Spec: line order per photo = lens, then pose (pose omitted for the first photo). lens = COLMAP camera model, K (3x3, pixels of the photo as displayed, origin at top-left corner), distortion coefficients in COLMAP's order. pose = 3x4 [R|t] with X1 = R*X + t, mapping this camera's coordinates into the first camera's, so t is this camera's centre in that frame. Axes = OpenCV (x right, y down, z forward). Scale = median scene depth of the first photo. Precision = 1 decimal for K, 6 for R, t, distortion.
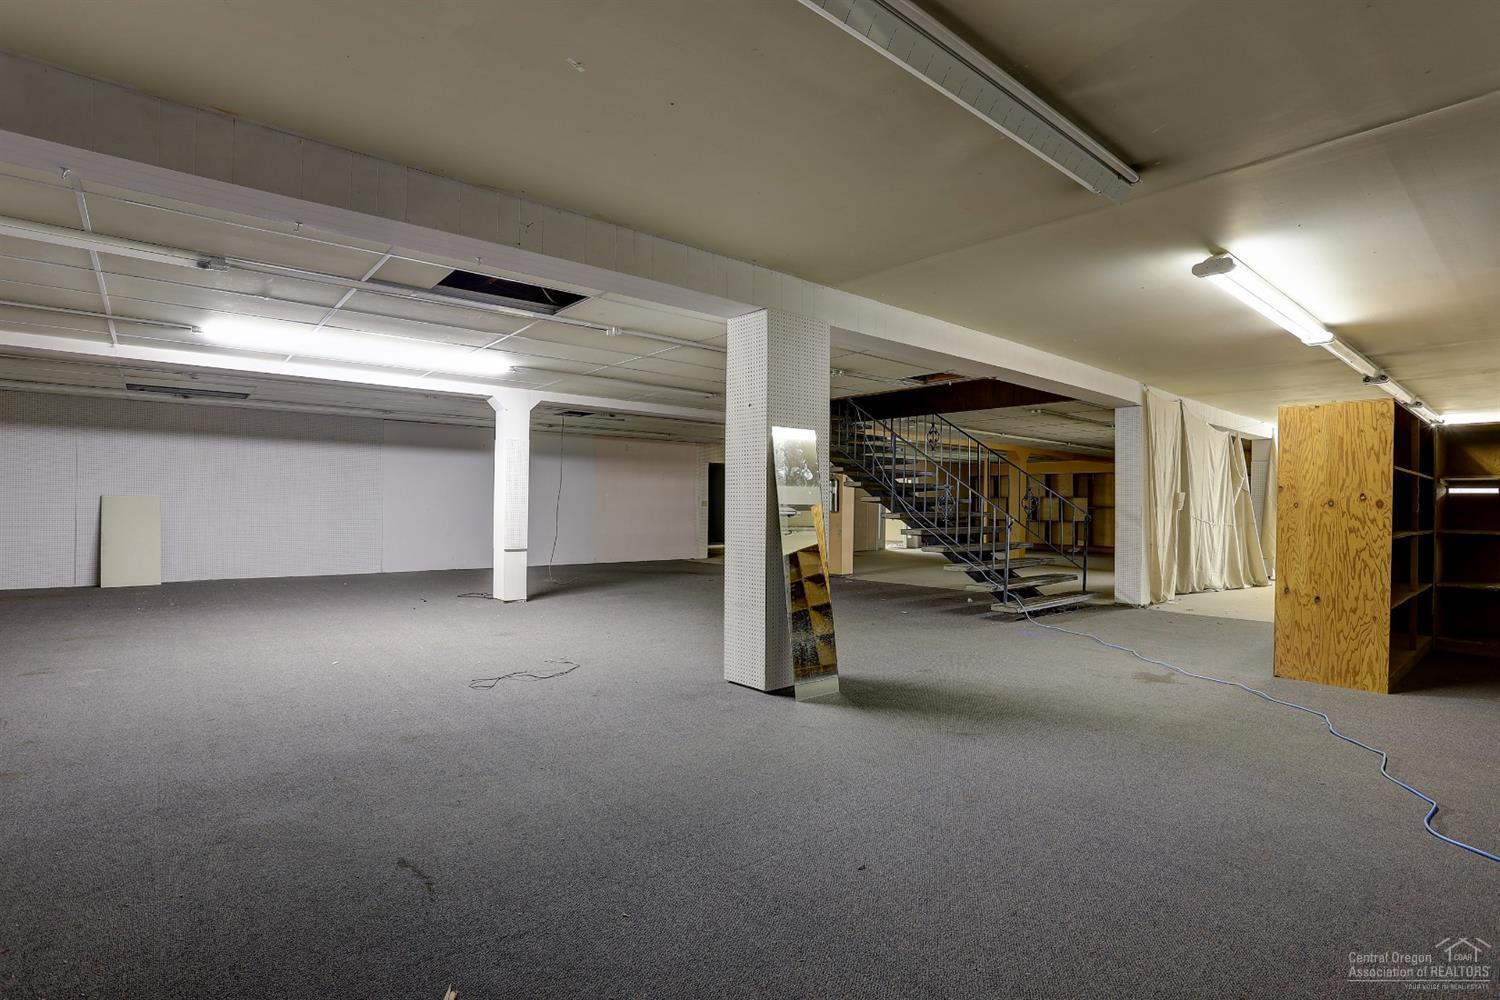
lens RADIAL K [[733.7, 0, 763.9], [0, 733.7, 503.9], [0, 0, 1]] dist [-0.076568, 0.032144]
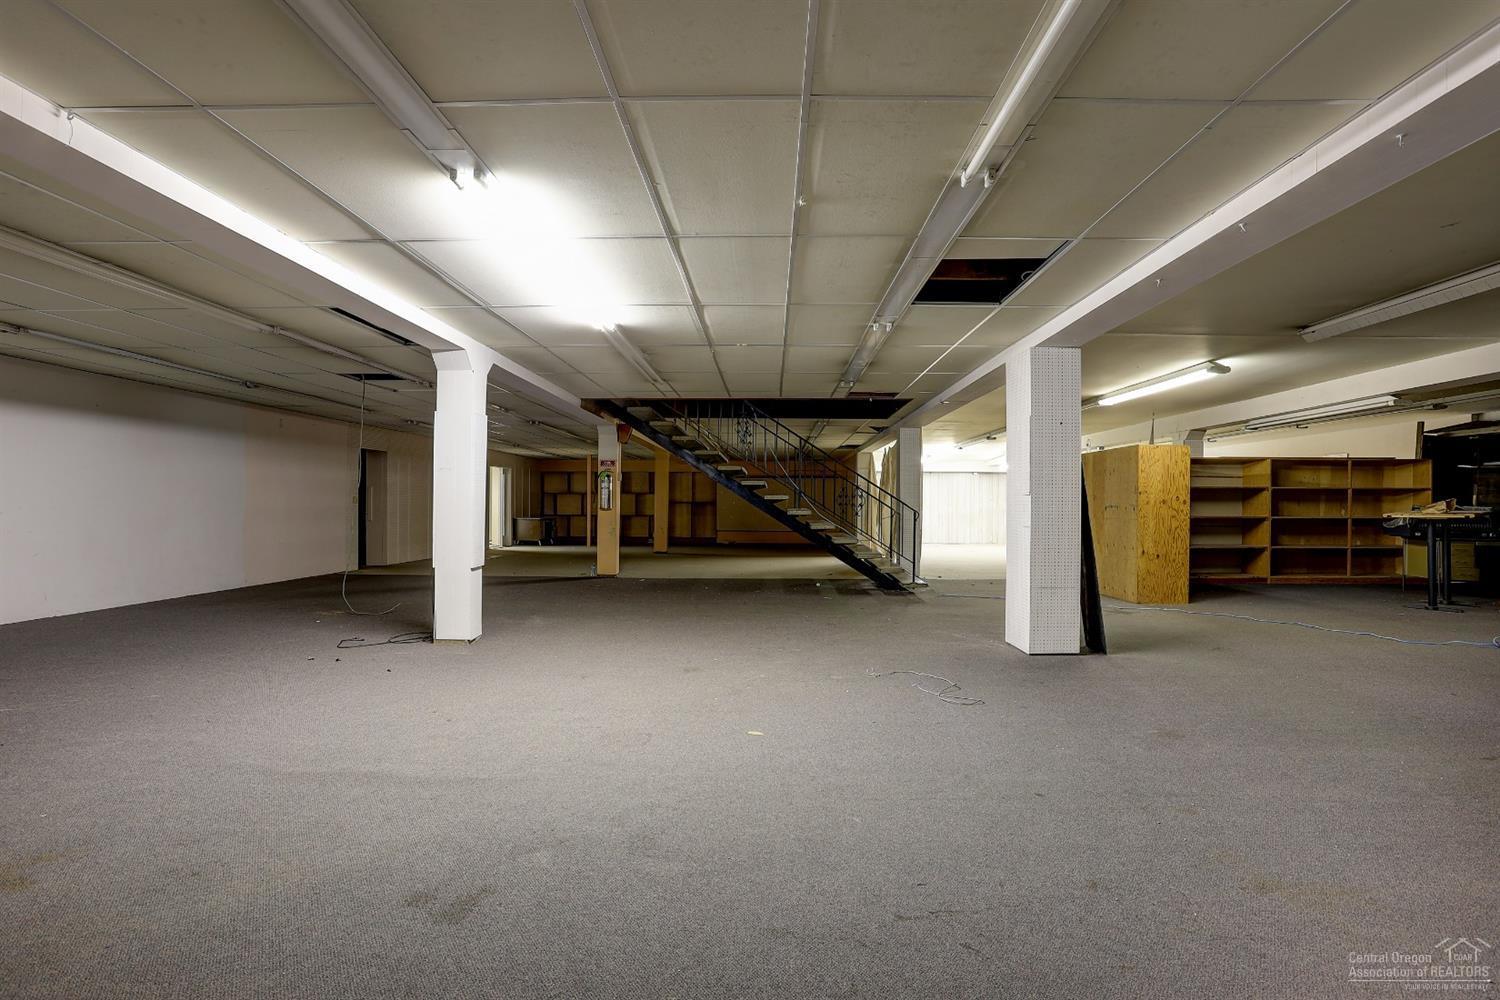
lens RADIAL K [[733.7, 0, 763.9], [0, 733.7, 503.9], [0, 0, 1]] dist [-0.076568, 0.032144]
pose [[0.660536, -0.004616, 0.750780, -1.242820], [-0.001397, 0.999972, 0.007377, -0.007186], [-0.750793, -0.005922, 0.660511, 0.570655]]
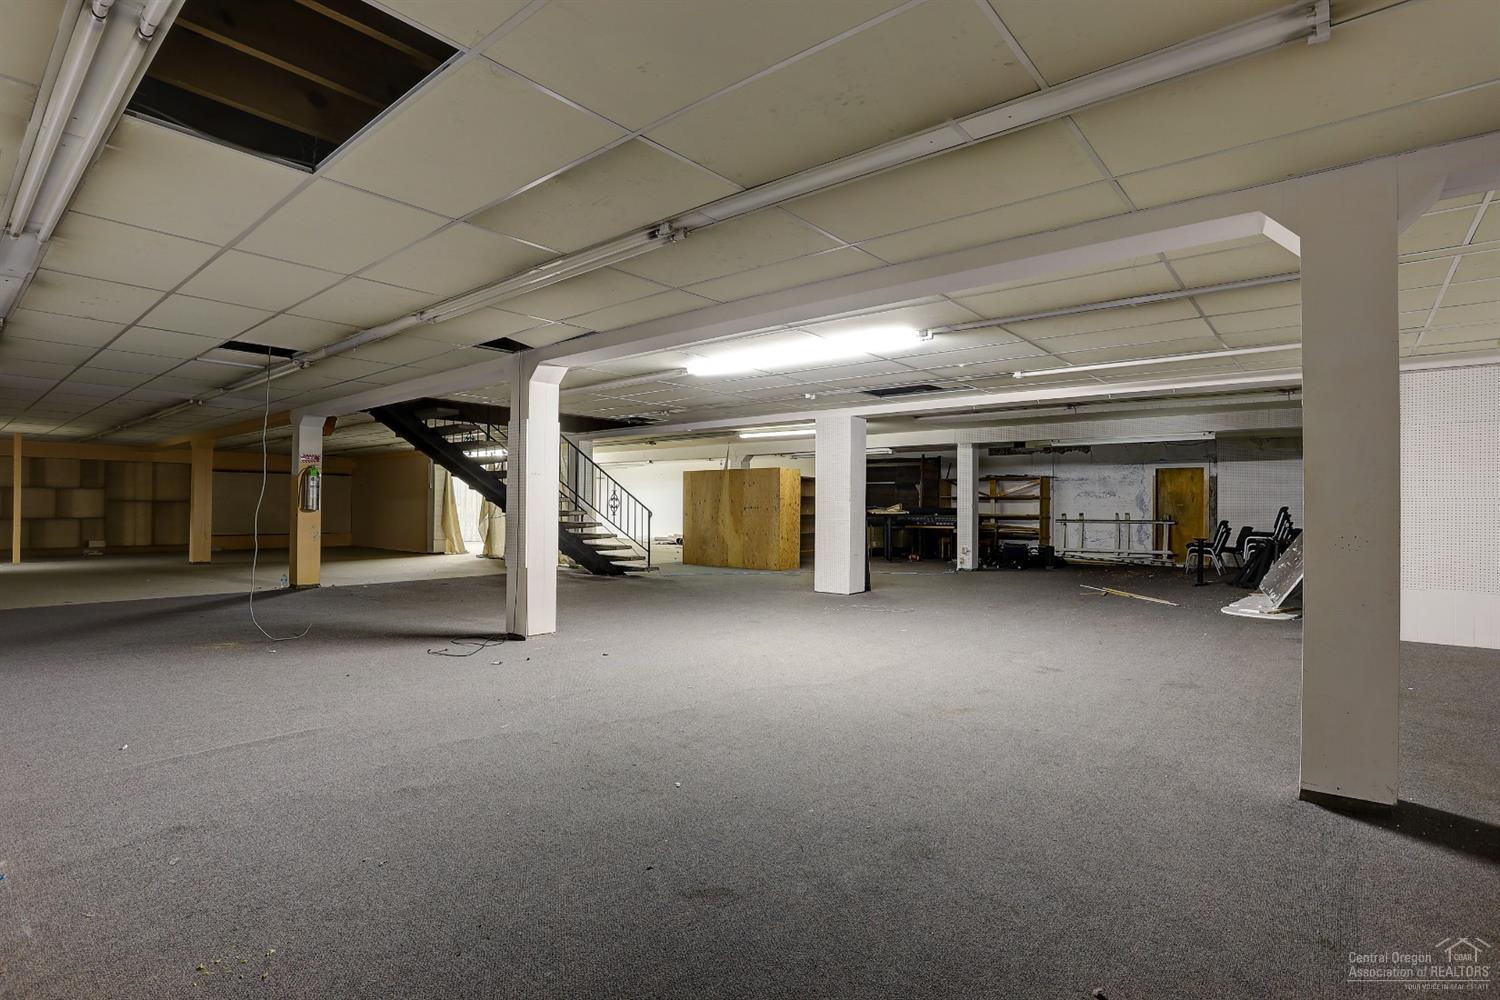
lens RADIAL K [[733.7, 0, 763.9], [0, 733.7, 503.9], [0, 0, 1]] dist [-0.076568, 0.032144]
pose [[-0.162528, -0.006173, 0.986685, -2.044108], [-0.011374, 0.999926, 0.004382, -0.015411], [-0.986638, -0.010510, -0.162586, 1.593825]]
